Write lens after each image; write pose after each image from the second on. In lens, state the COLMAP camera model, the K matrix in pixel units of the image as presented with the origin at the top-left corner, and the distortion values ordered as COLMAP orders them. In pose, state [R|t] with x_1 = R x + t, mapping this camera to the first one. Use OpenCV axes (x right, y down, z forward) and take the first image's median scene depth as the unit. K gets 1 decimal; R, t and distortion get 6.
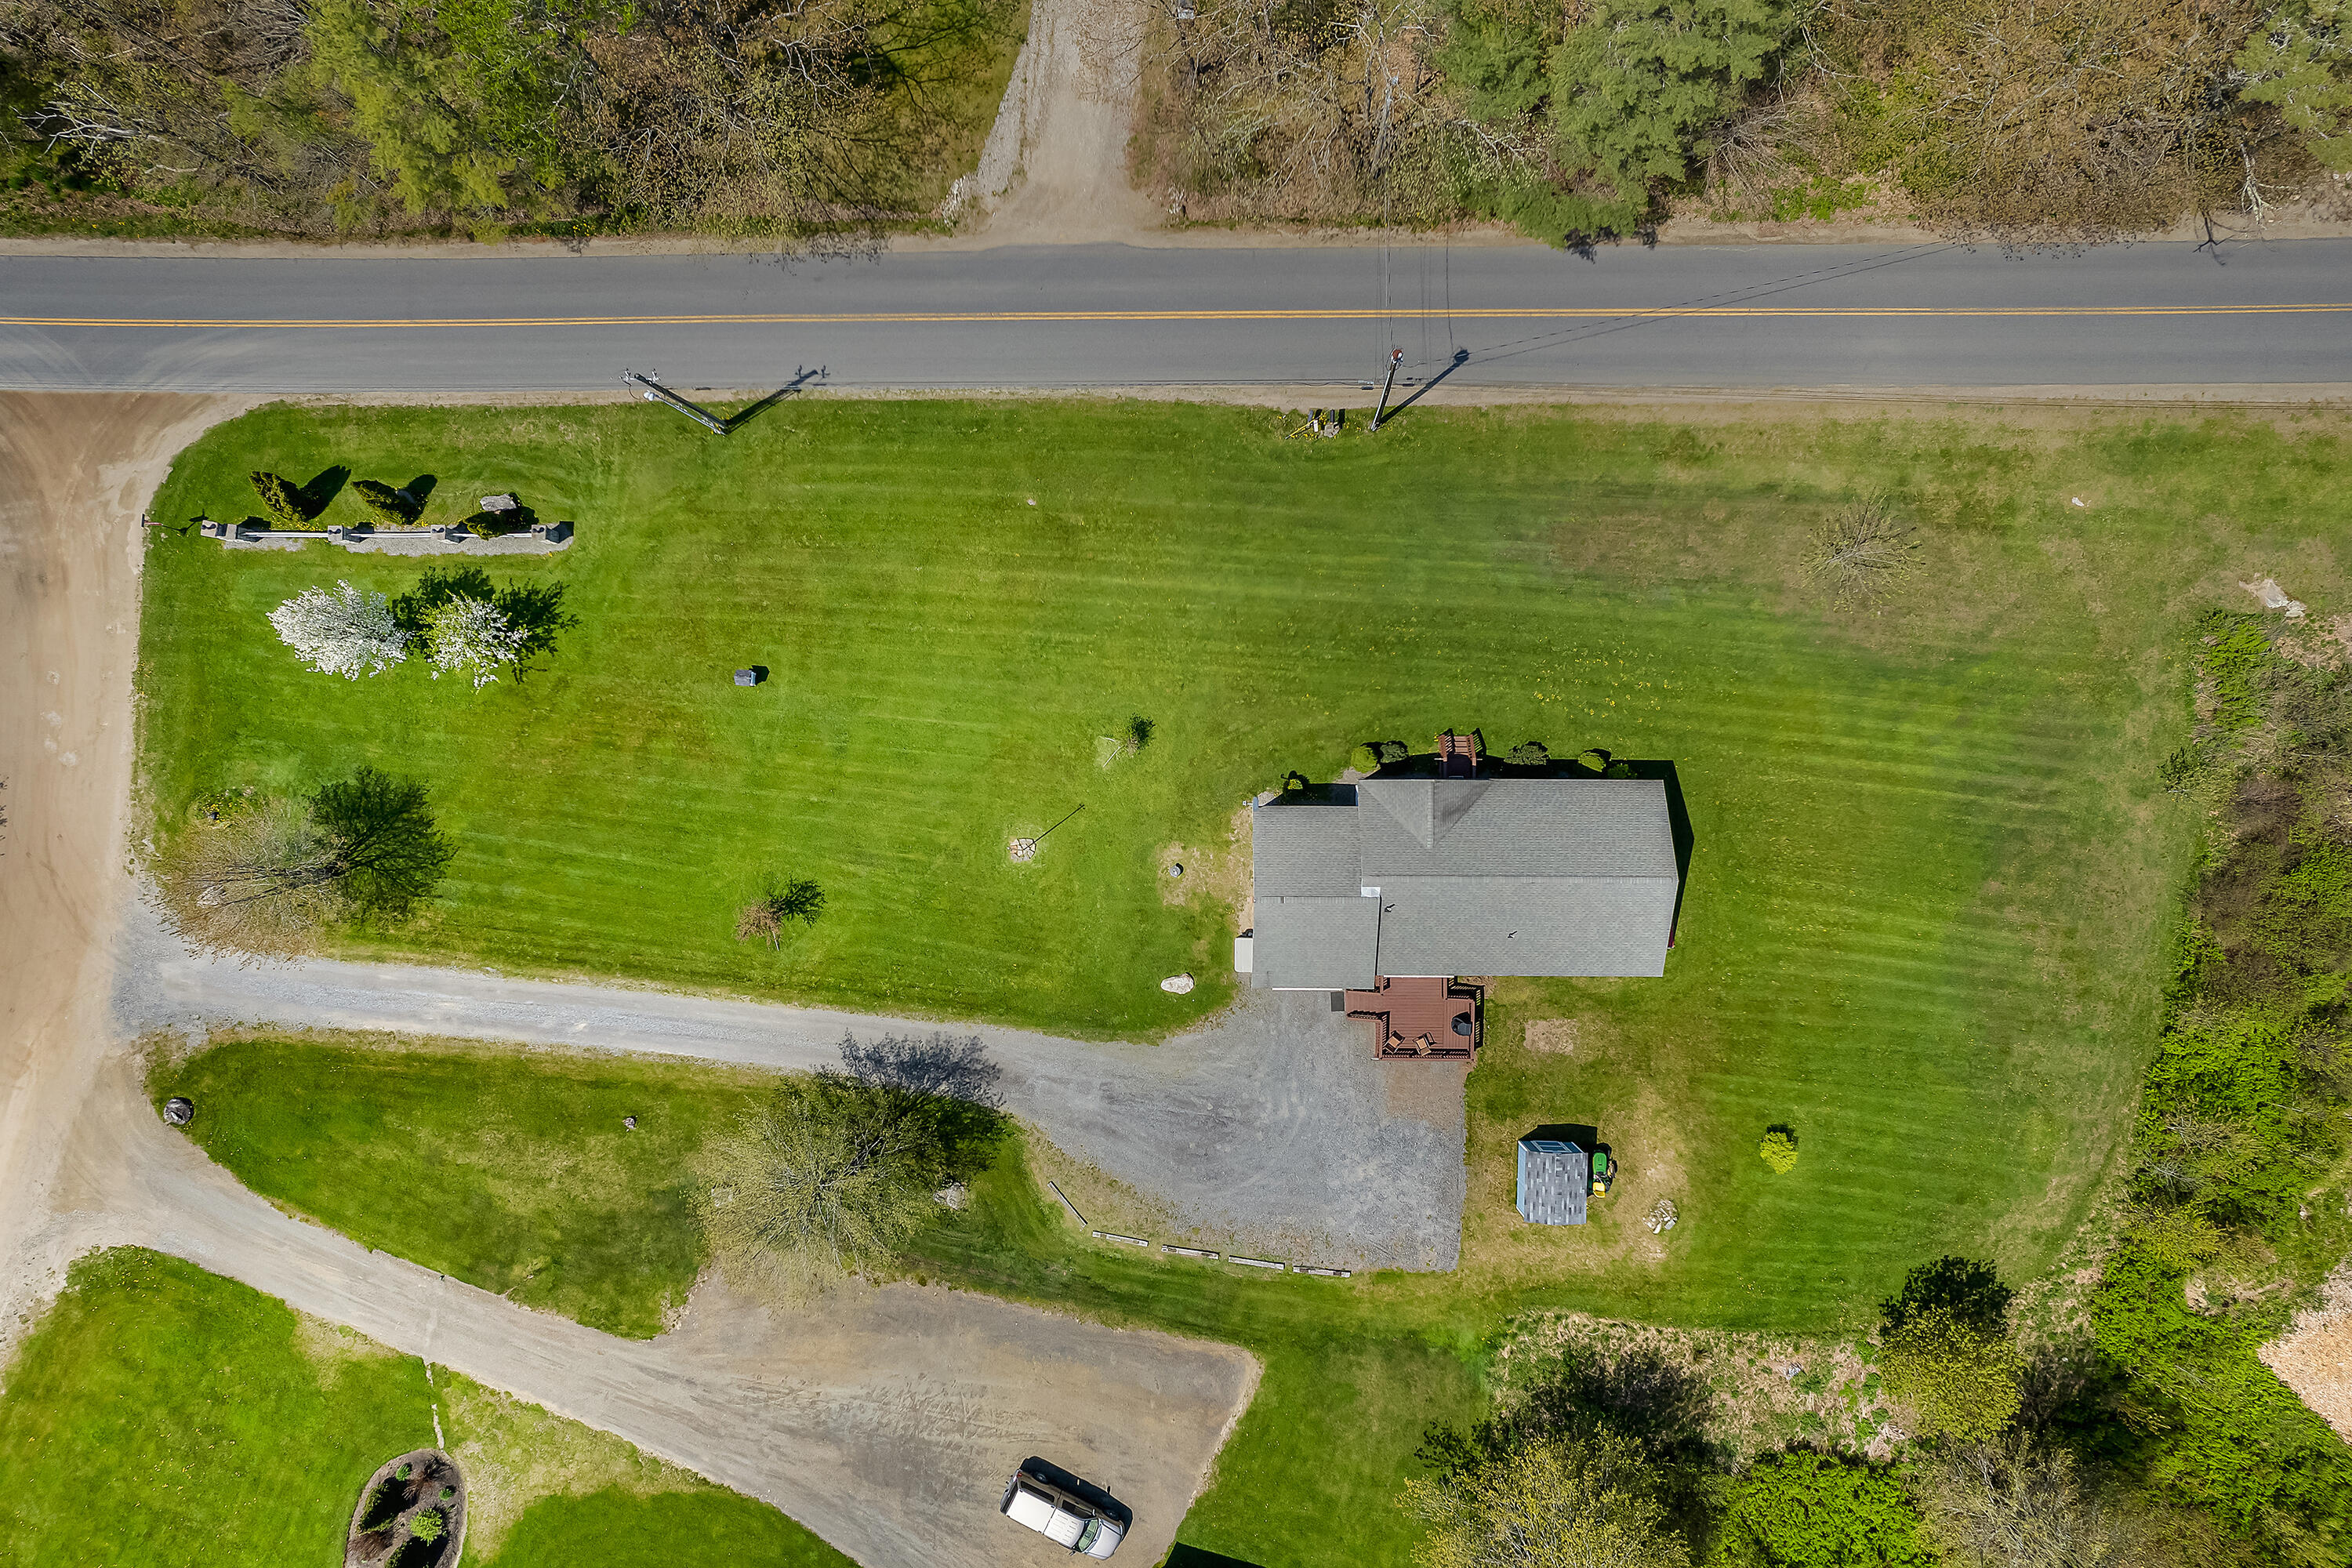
lens RADIAL K [[1509.6, 0, 1201.4], [0, 1509.6, 791.3], [0, 0, 1]] dist [-0.056730, 0.084564]
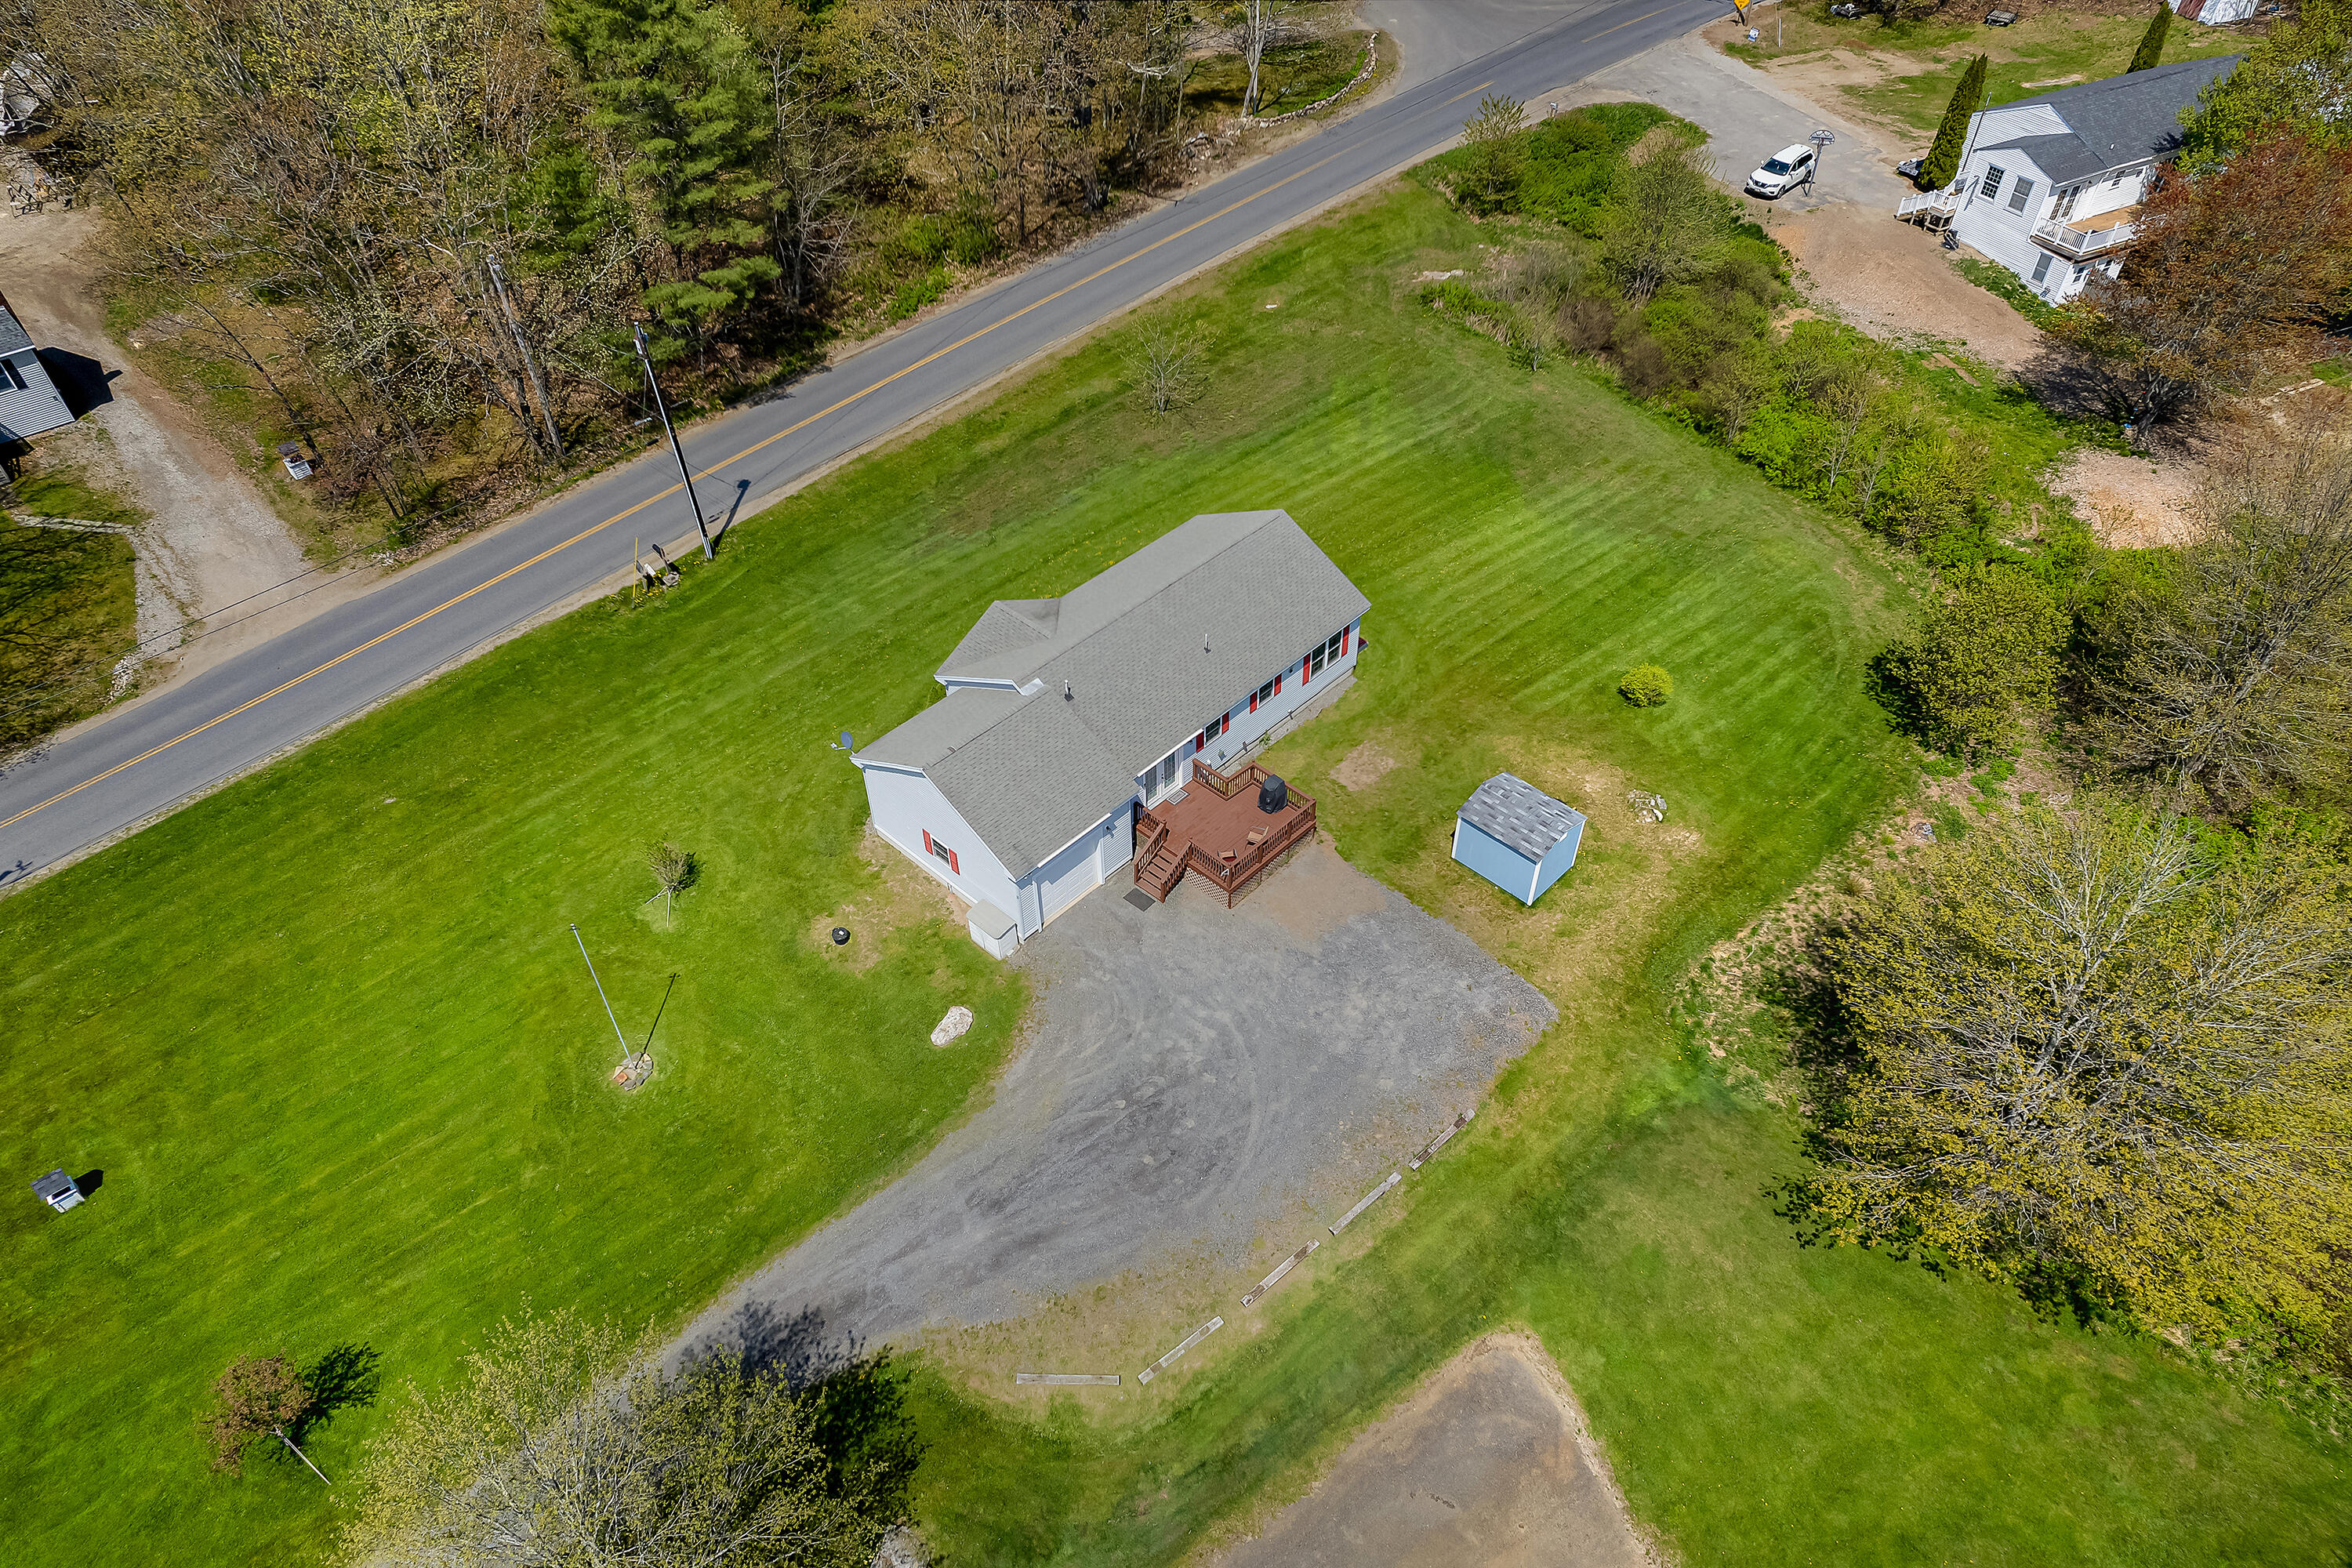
lens RADIAL K [[1509.6, 0, 1201.4], [0, 1509.6, 791.3], [0, 0, 1]] dist [-0.056730, 0.084564]
pose [[0.672424, -0.505488, 0.540673, -0.244080], [0.740164, 0.457625, -0.492683, 0.483668], [0.001620, 0.731479, 0.681862, 0.480483]]
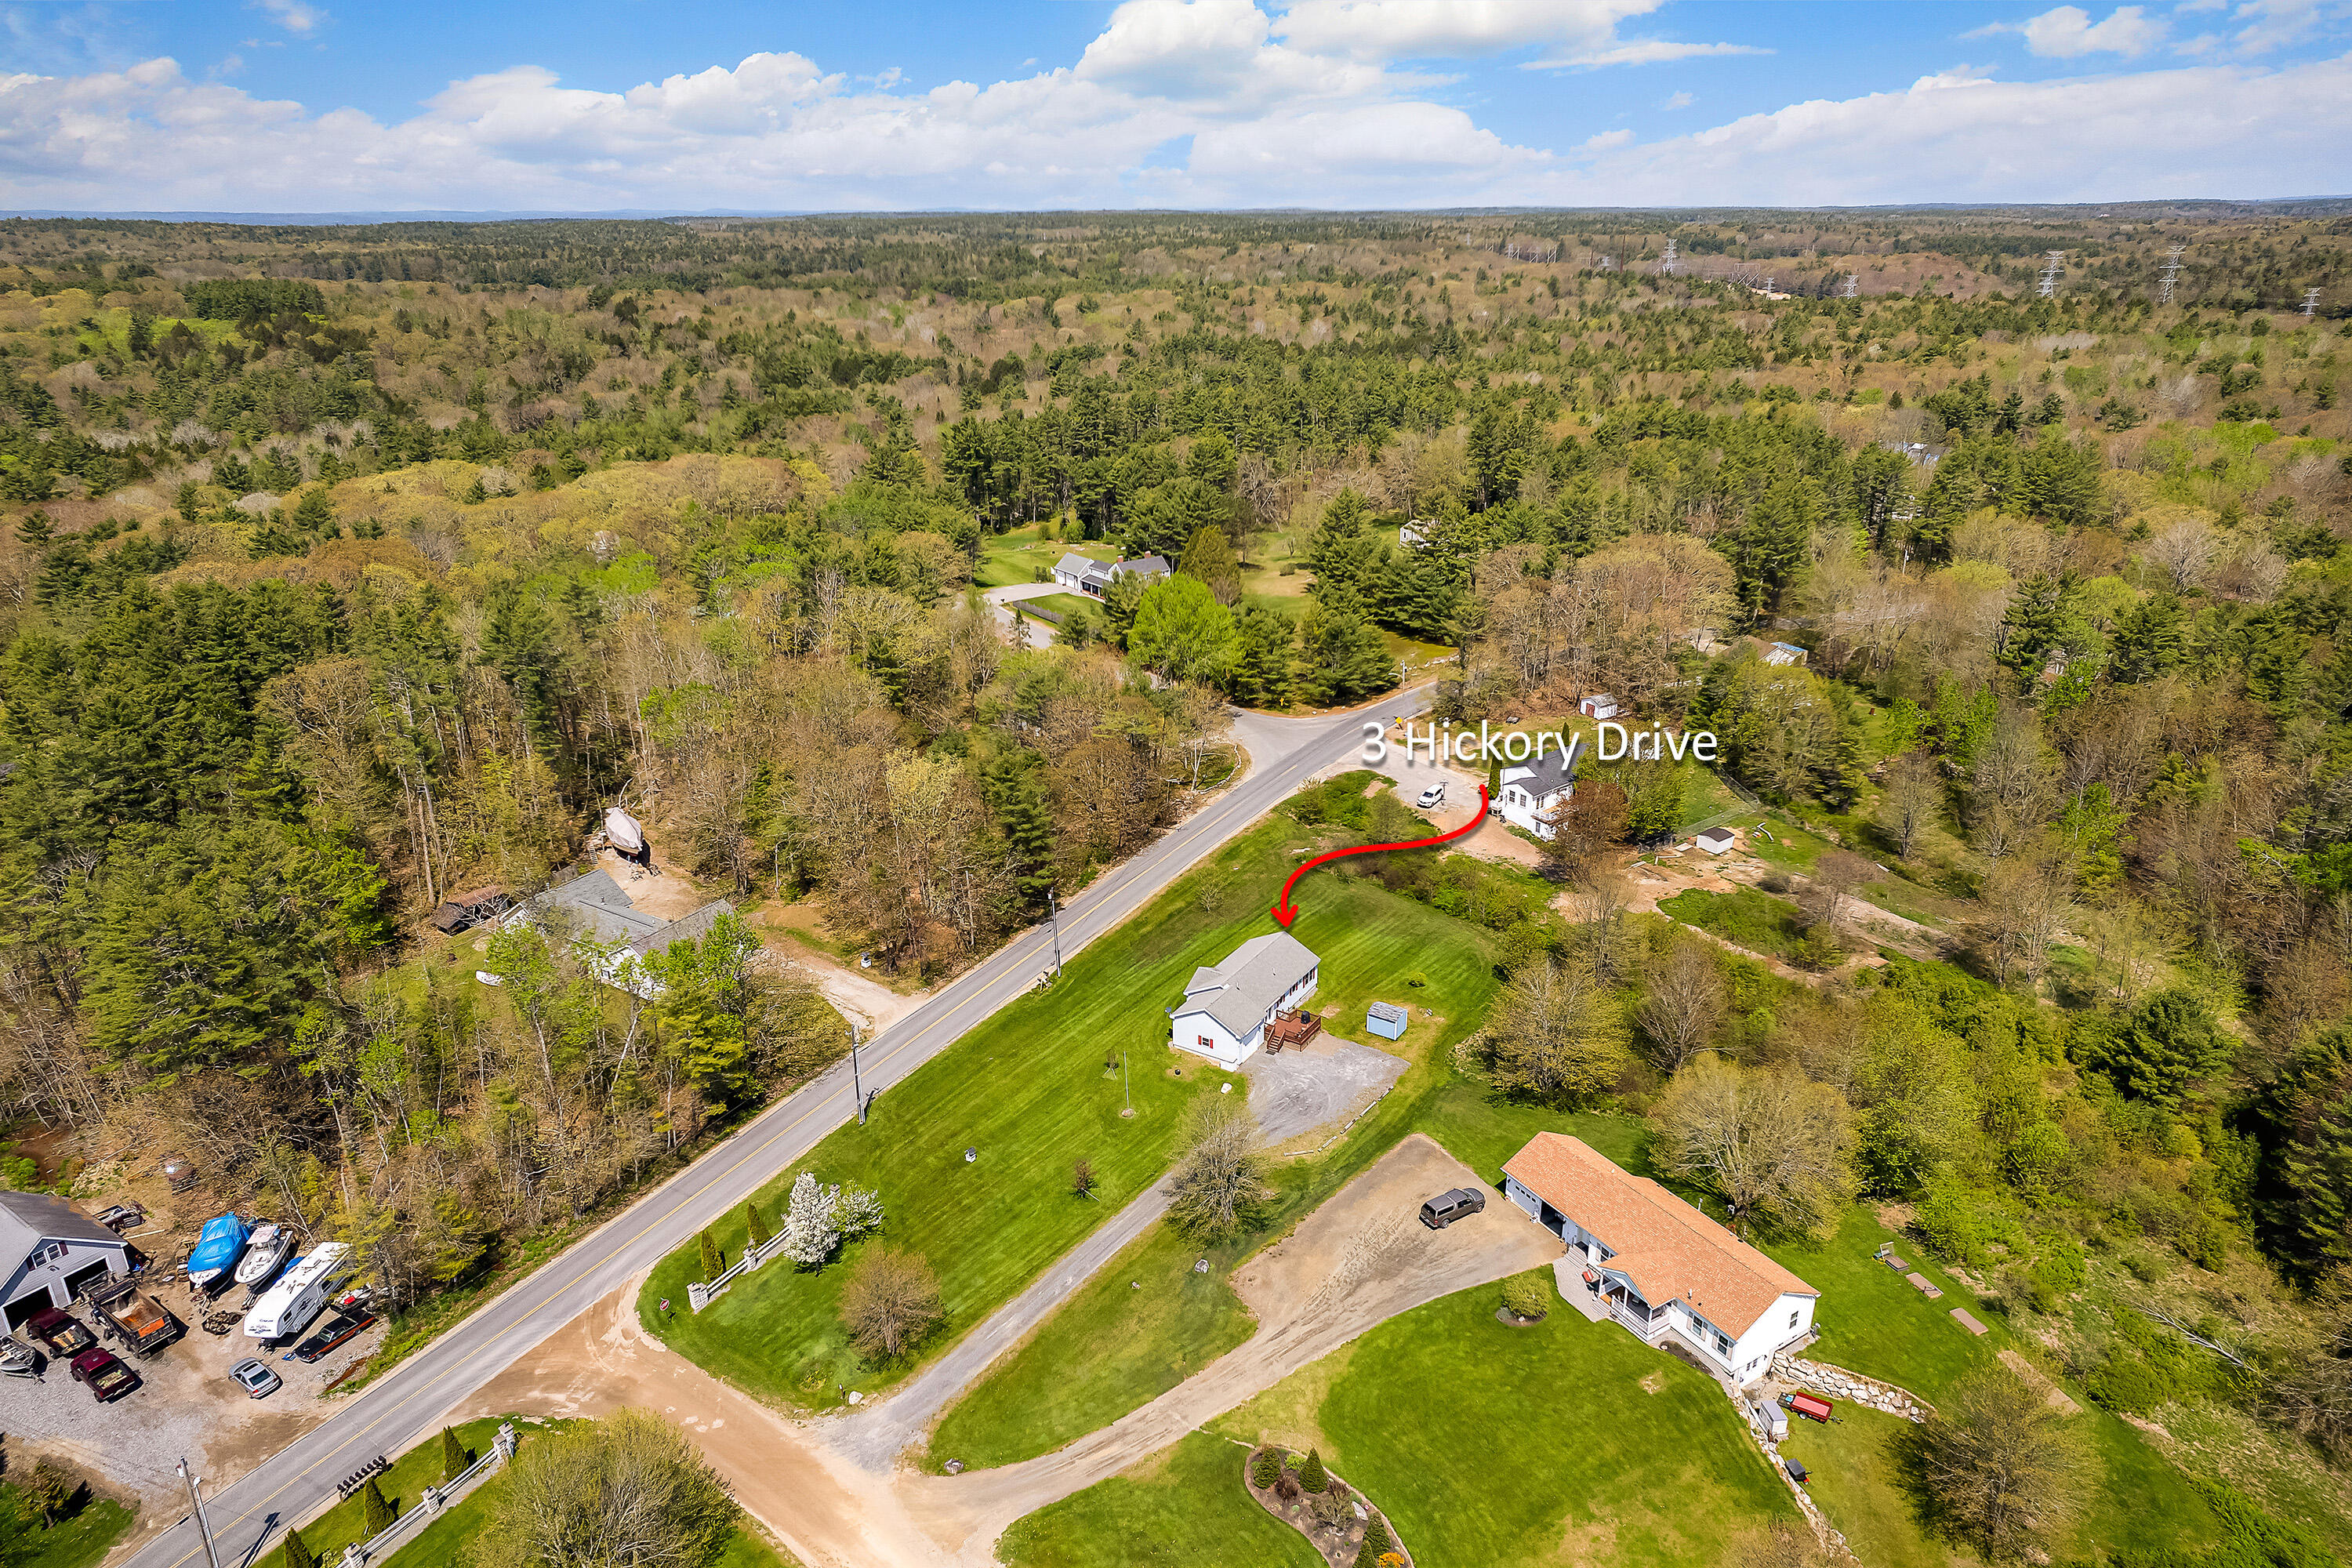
lens RADIAL K [[1509.6, 0, 1201.4], [0, 1509.6, 791.3], [0, 0, 1]] dist [-0.056730, 0.084564]
pose [[0.511232, -0.312410, 0.800651, -1.530788], [0.859435, 0.182045, -0.477735, 0.996575], [0.003495, 0.932341, 0.361564, -0.106400]]
